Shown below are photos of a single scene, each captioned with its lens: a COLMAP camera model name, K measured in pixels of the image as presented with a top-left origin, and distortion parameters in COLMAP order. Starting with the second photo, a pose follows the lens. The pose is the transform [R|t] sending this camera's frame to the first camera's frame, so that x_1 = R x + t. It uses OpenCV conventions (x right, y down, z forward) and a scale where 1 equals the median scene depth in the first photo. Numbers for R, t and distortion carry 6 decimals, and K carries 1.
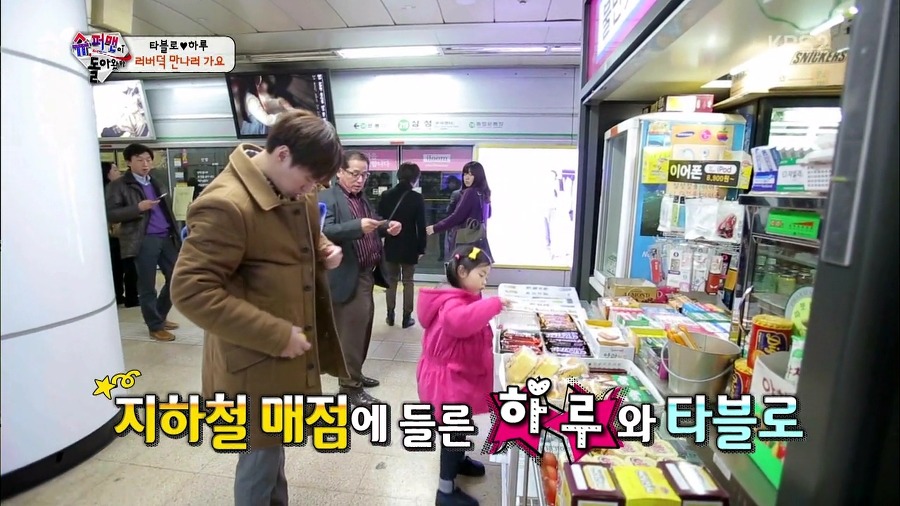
lens RADIAL K [[416.9, 0, 449.0], [0, 416.9, 256.9], [0, 0, 1]] dist [-0.064351, 0.003497]
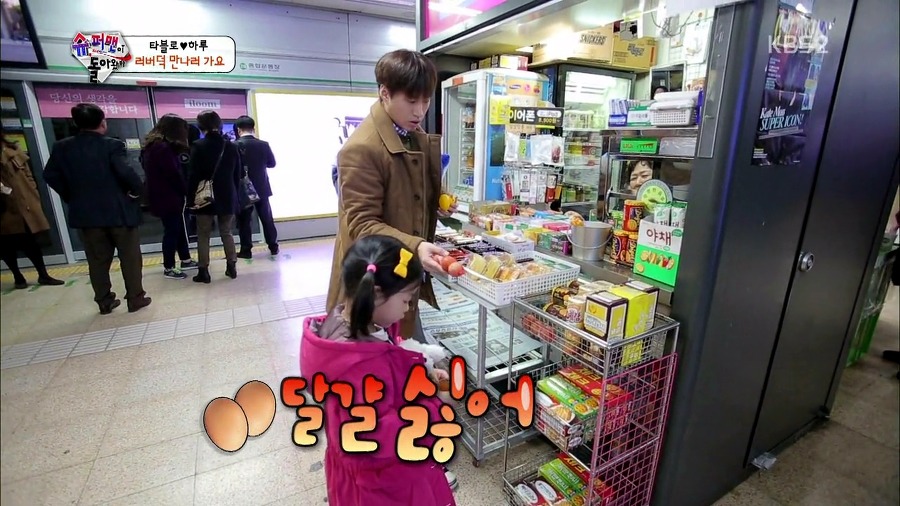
lens RADIAL K [[416.9, 0, 450.0], [0, 416.9, 257.8], [0, 0, 1]] dist [-0.064351, 0.003497]
pose [[0.808502, -0.170936, 0.563120, -0.455507], [0.104618, 0.983392, 0.148305, 0.025373], [-0.579119, -0.060993, 0.812958, -0.001753]]
